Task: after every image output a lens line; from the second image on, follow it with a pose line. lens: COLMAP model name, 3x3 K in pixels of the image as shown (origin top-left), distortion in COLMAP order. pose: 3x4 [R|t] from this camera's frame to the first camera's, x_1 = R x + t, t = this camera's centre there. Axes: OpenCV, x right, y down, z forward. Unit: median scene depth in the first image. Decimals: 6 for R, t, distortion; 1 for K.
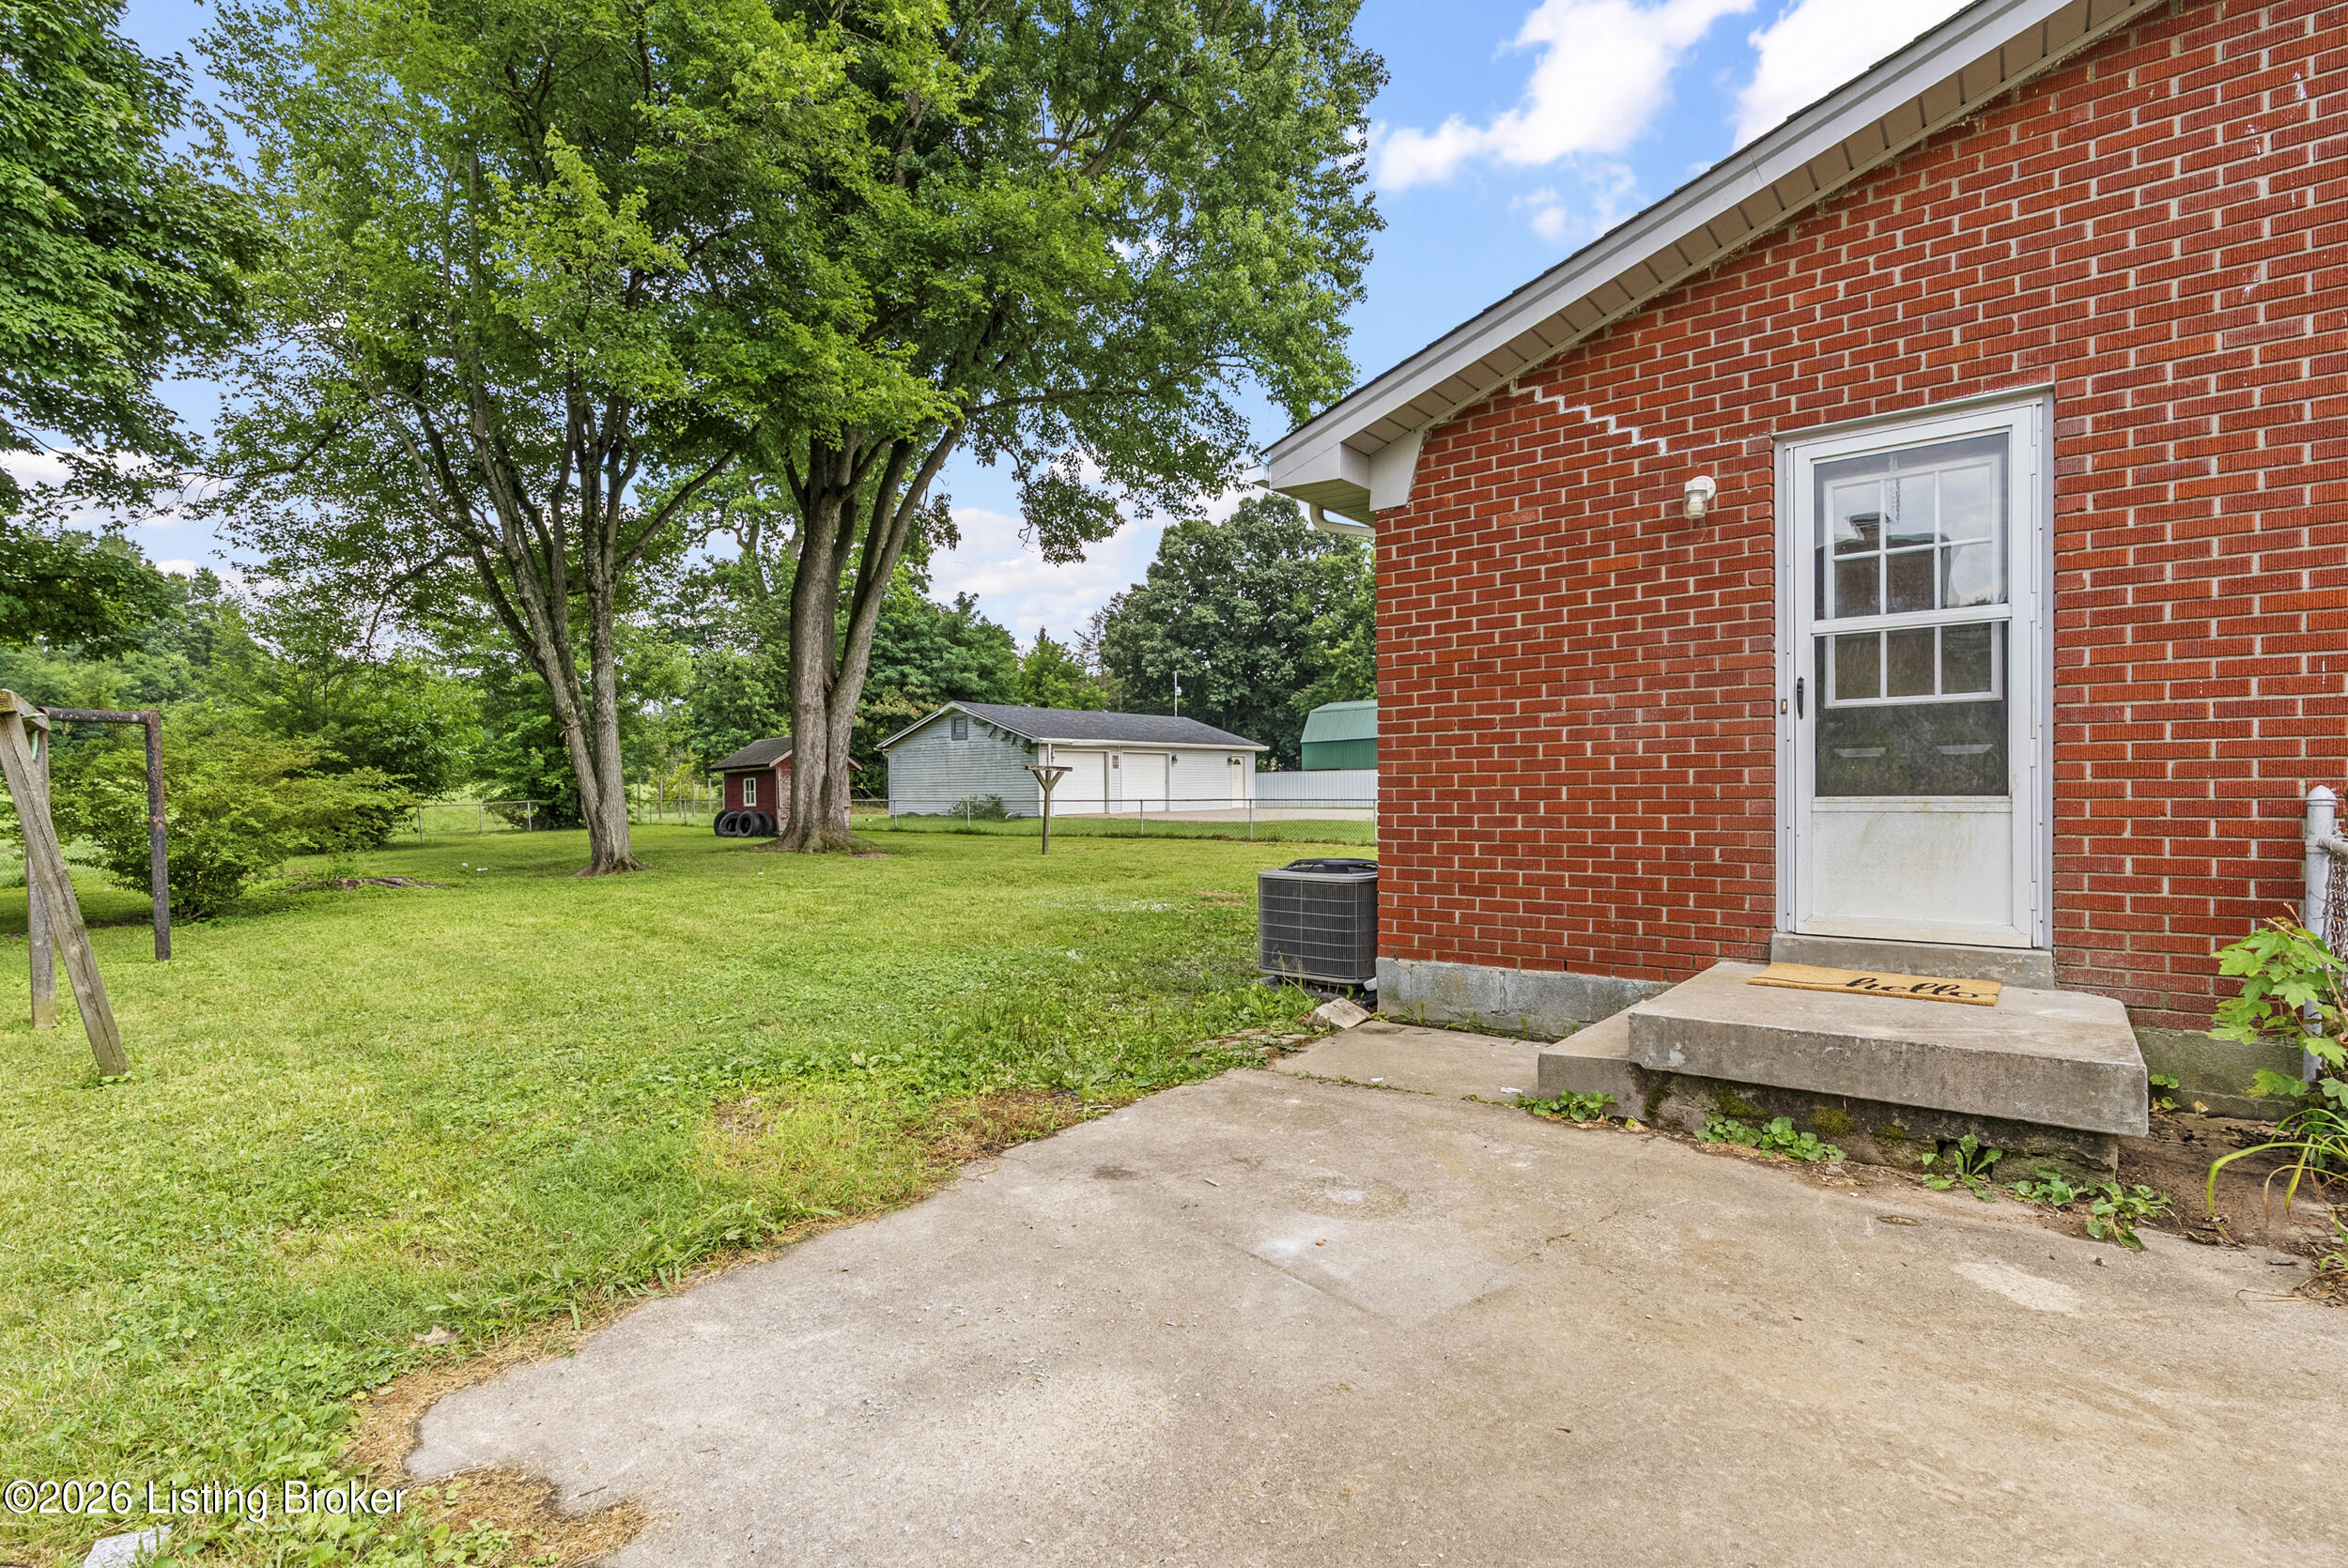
lens RADIAL K [[1144.3, 0, 1169.2], [0, 1144.3, 800.9], [0, 0, 1]] dist [-0.004166, 0.001176]
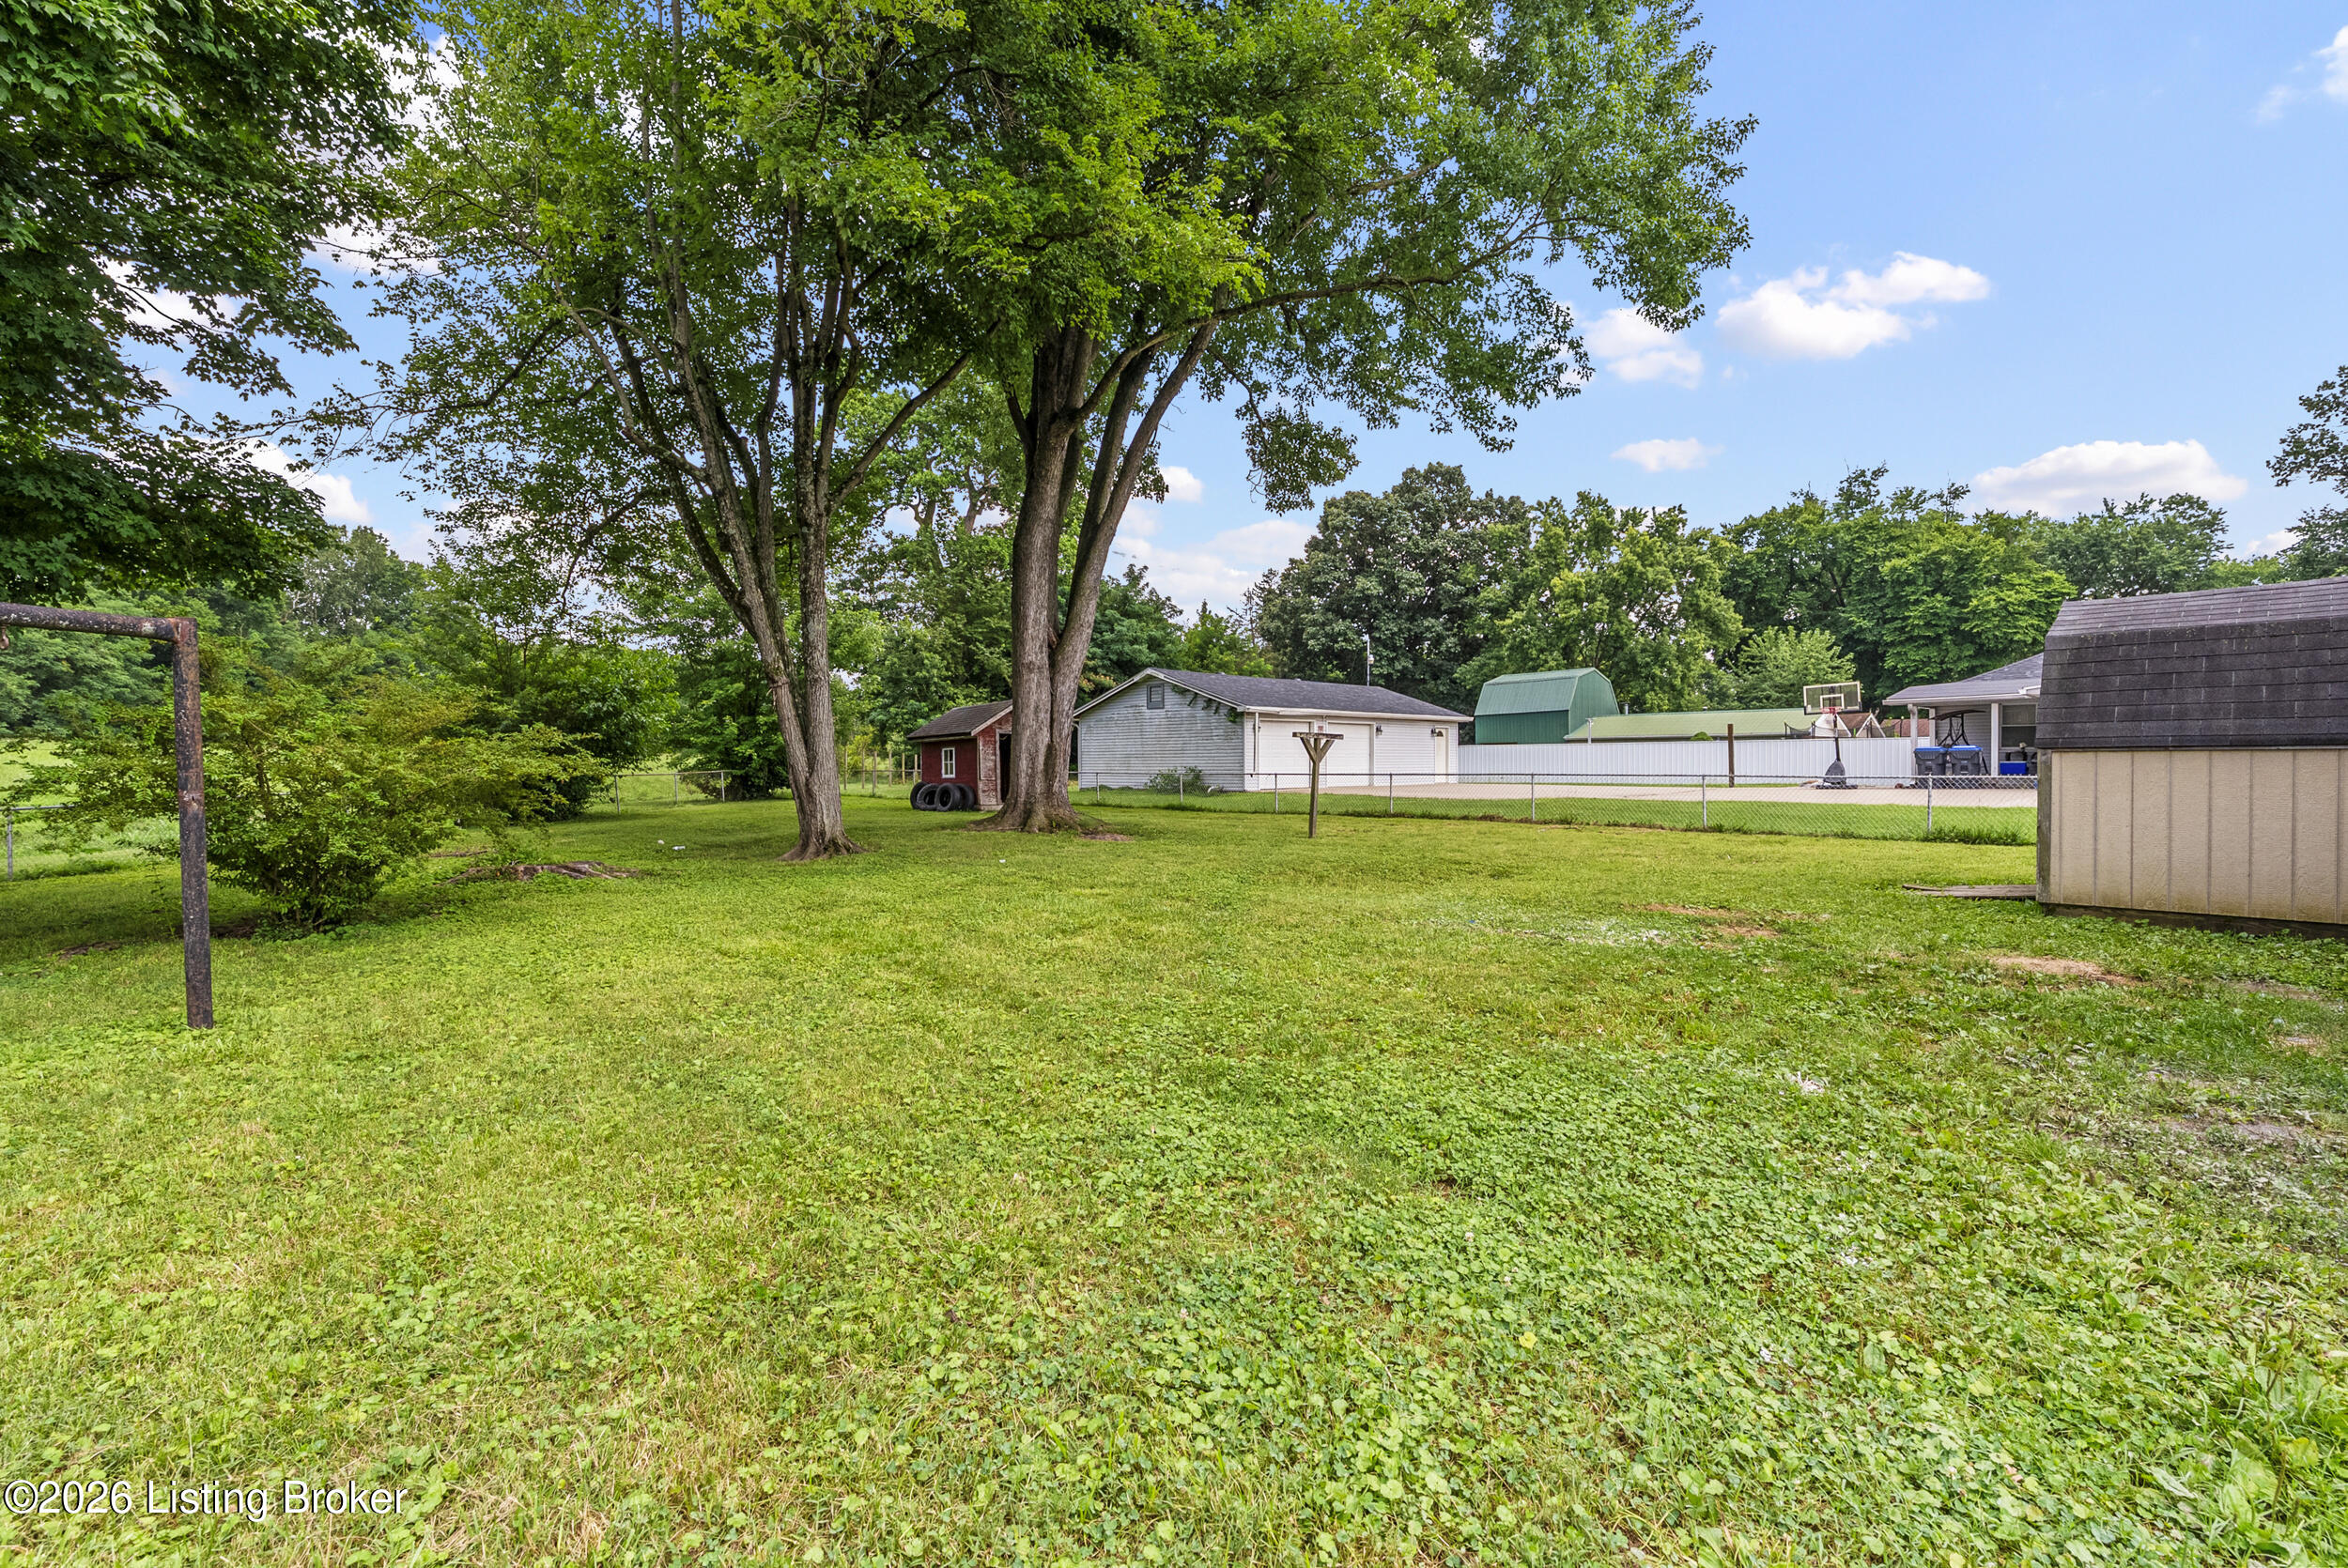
lens RADIAL K [[1088.5, 0, 1178.3], [0, 1088.5, 770.6], [0, 0, 1]] dist [-0.006365, 0.002605]
pose [[0.994191, 0.005961, -0.107467, -0.091879], [-0.006320, 0.999976, -0.002999, 0.000261], [0.107446, 0.003661, 0.994204, 0.147996]]
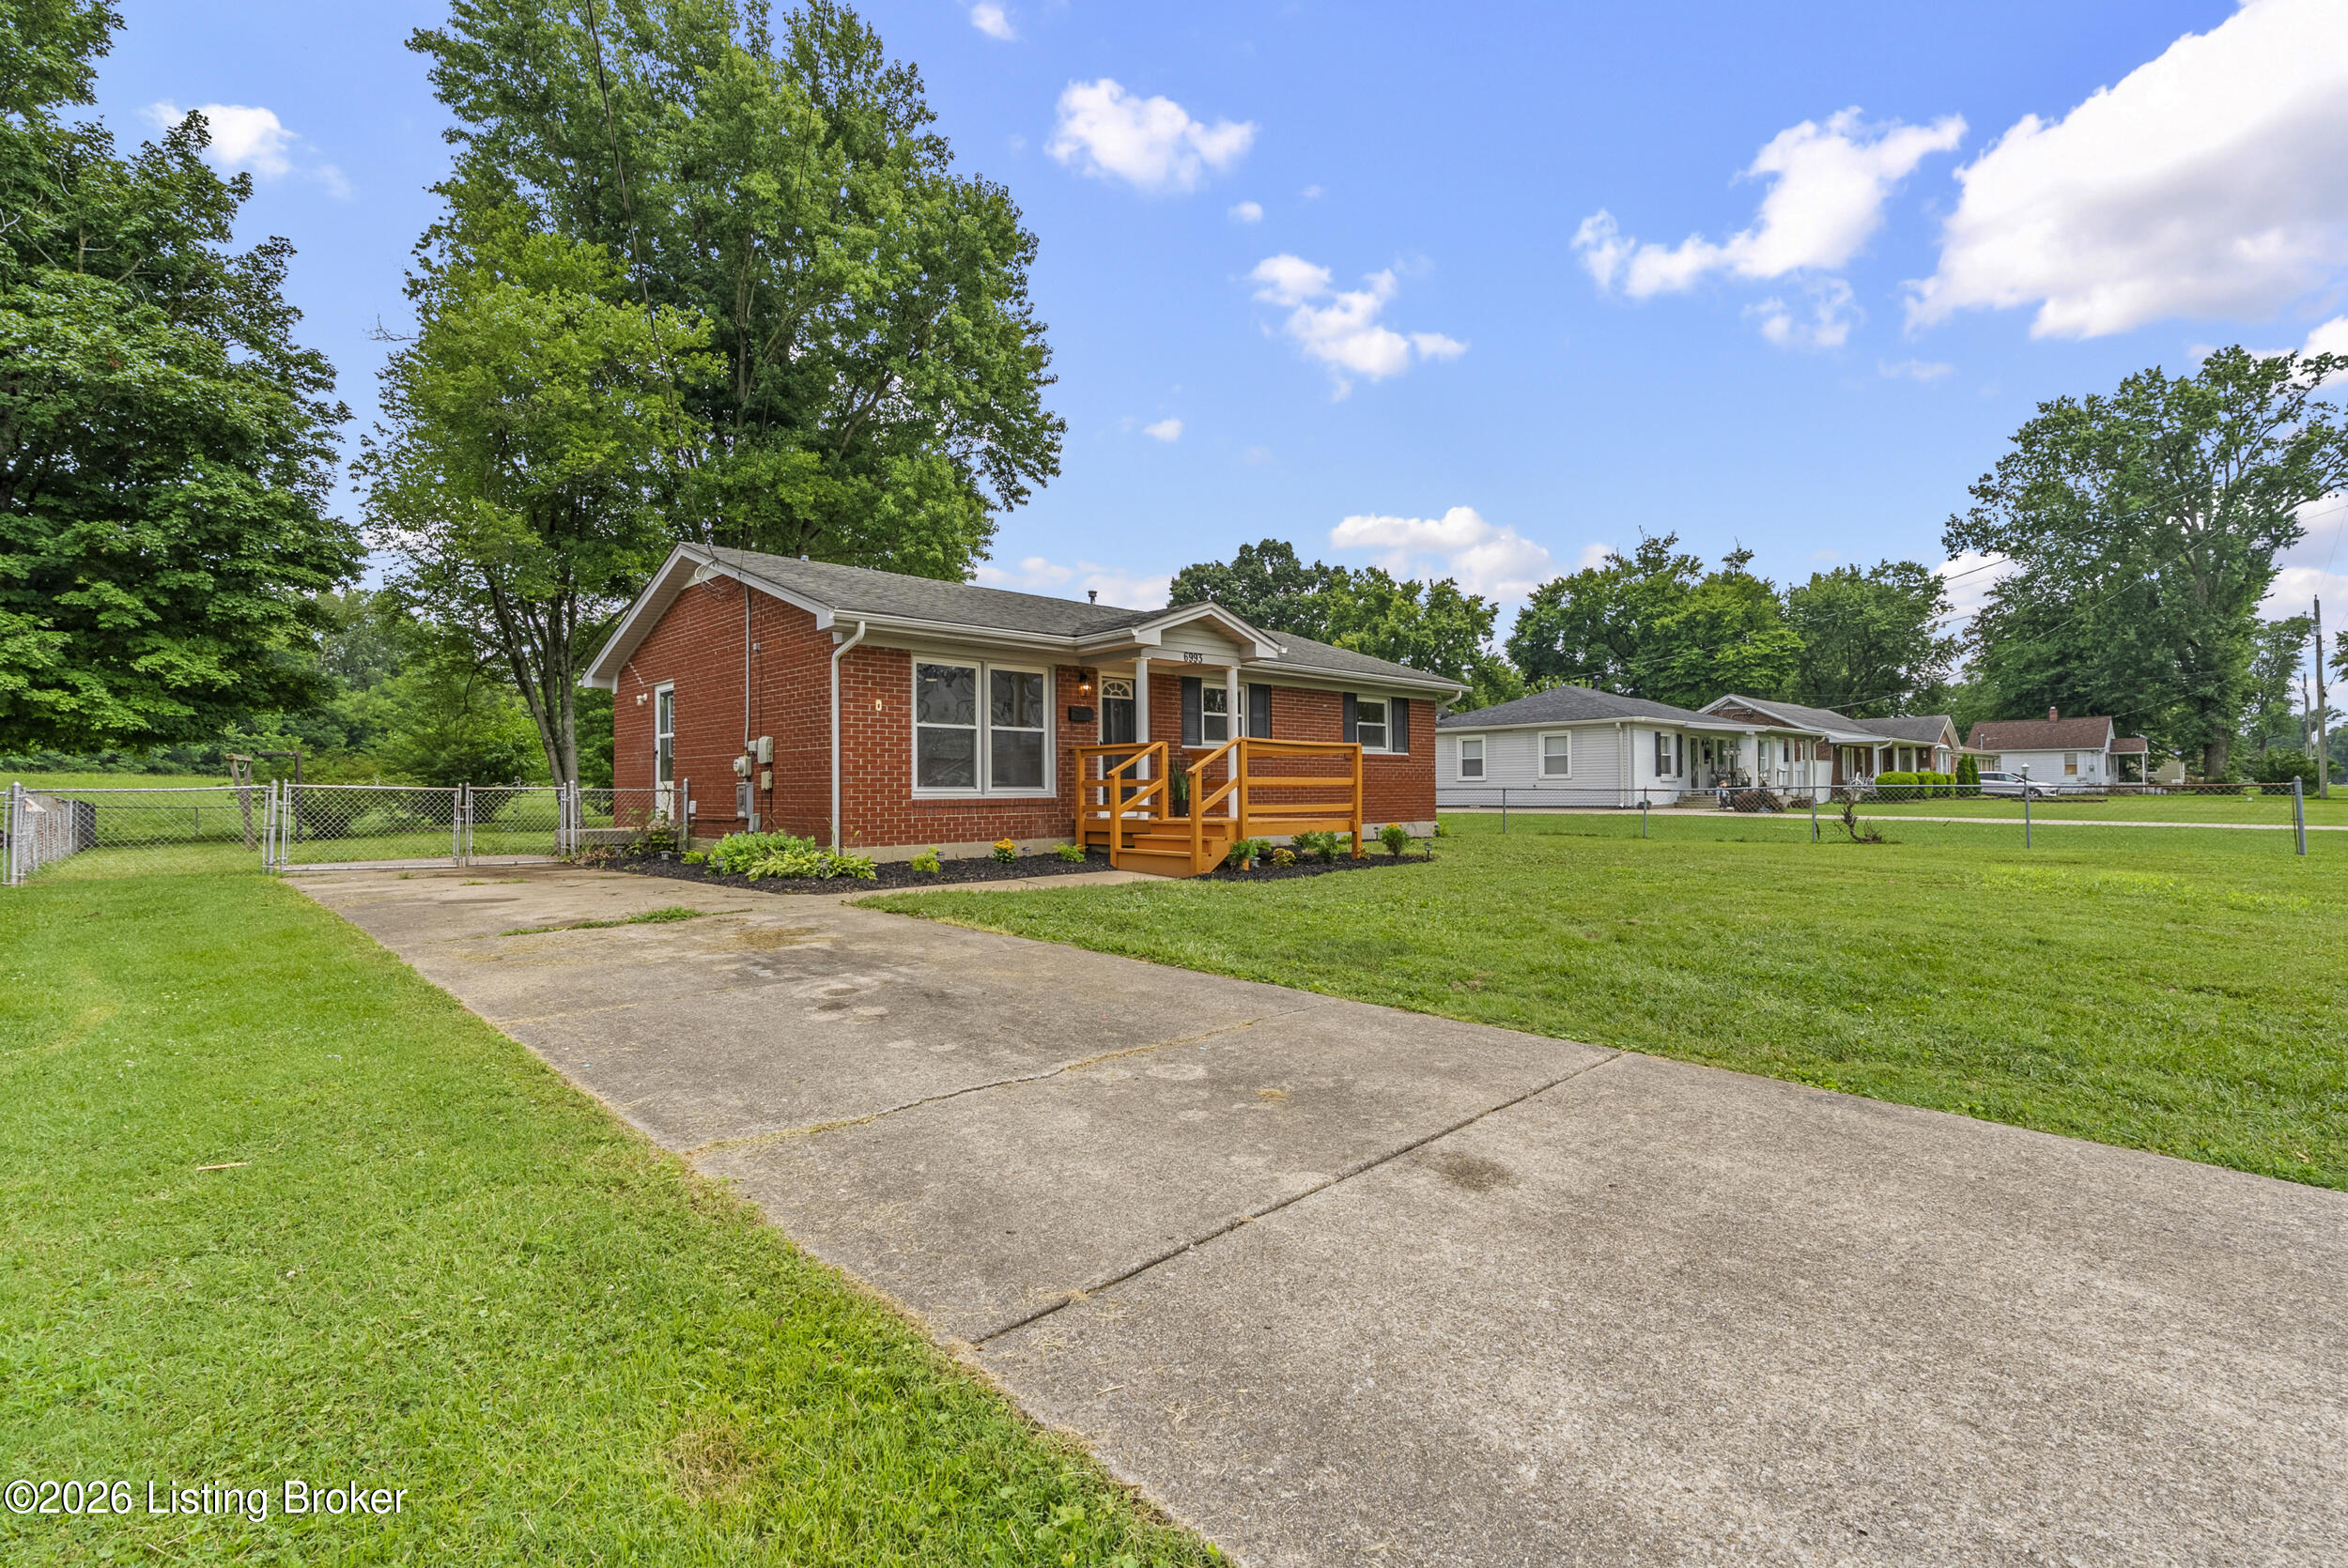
lens RADIAL K [[1088.5, 0, 1173.6], [0, 1088.5, 775.0], [0, 0, 1]] dist [-0.006365, 0.002605]
pose [[0.992249, 0.002324, -0.124247, 0.464298], [-0.005687, 0.999627, -0.026721, 0.010632], [0.124138, 0.027221, 0.991892, -0.406776]]
